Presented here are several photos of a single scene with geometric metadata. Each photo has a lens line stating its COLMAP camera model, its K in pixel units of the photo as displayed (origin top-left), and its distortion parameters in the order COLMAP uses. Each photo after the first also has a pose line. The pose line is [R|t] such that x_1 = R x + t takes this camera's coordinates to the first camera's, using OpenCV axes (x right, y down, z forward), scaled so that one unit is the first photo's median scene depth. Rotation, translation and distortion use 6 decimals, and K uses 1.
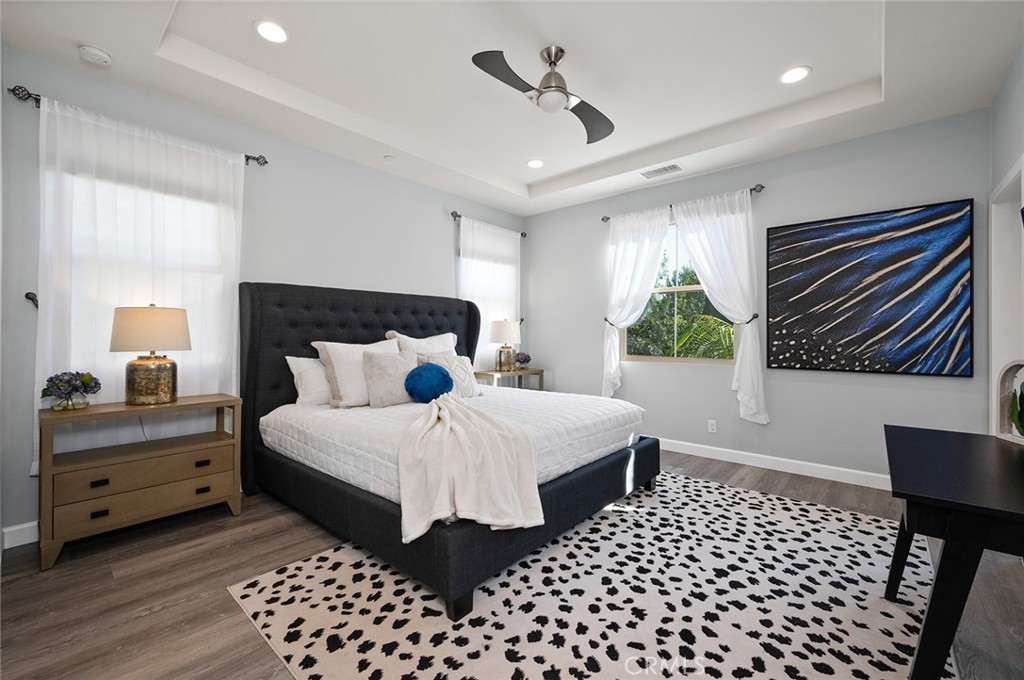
lens RADIAL K [[417.7, 0, 512.0], [0, 417.7, 340.0], [0, 0, 1]] dist [-0.002099, -0.000414]
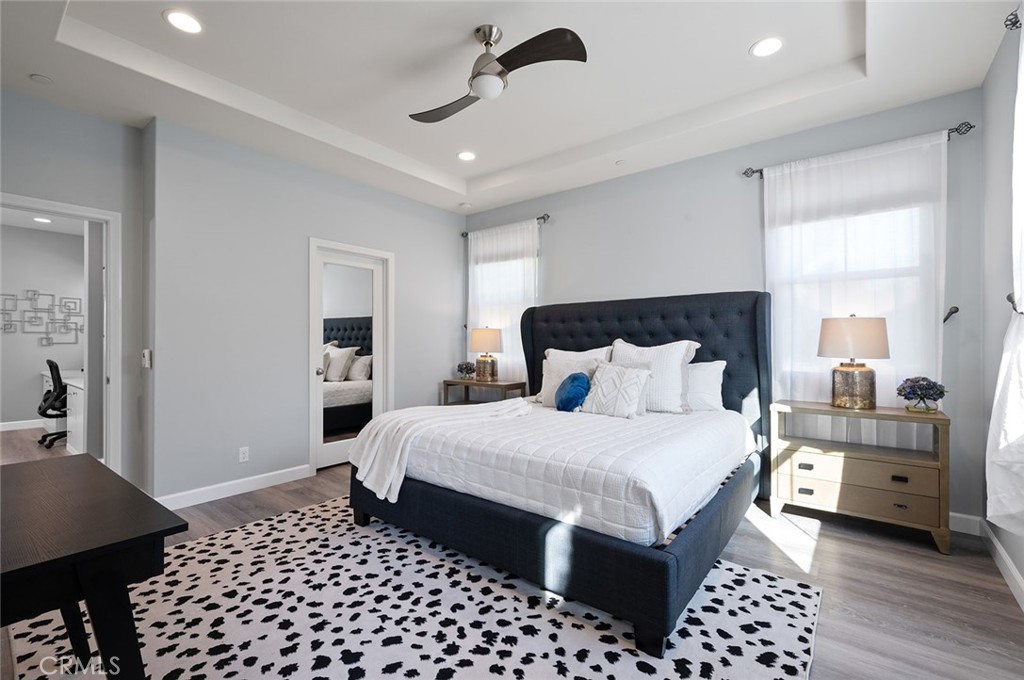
lens RADIAL K [[445.1, 0, 512.0], [0, 445.1, 340.0], [0, 0, 1]] dist [0.001923, 0.000460]
pose [[0.056749, -0.006590, -0.998367, 1.176005], [-0.008098, 0.999942, -0.007061, -0.015395], [0.998356, 0.008486, 0.056693, 1.095341]]
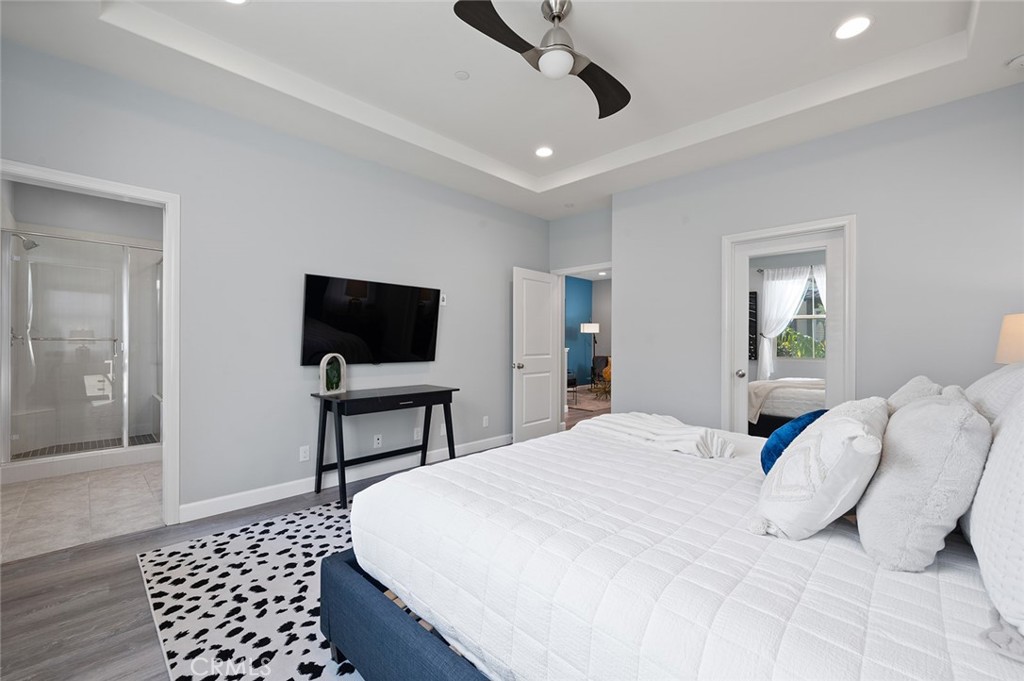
lens RADIAL K [[417.7, 0, 512.0], [0, 417.7, 340.5], [0, 0, 1]] dist [-0.002099, -0.000414]
pose [[-0.999071, -0.005458, 0.042756, 0.159337], [-0.005344, 0.999982, 0.002799, -0.019765], [-0.042770, 0.002568, -0.999082, 2.017637]]
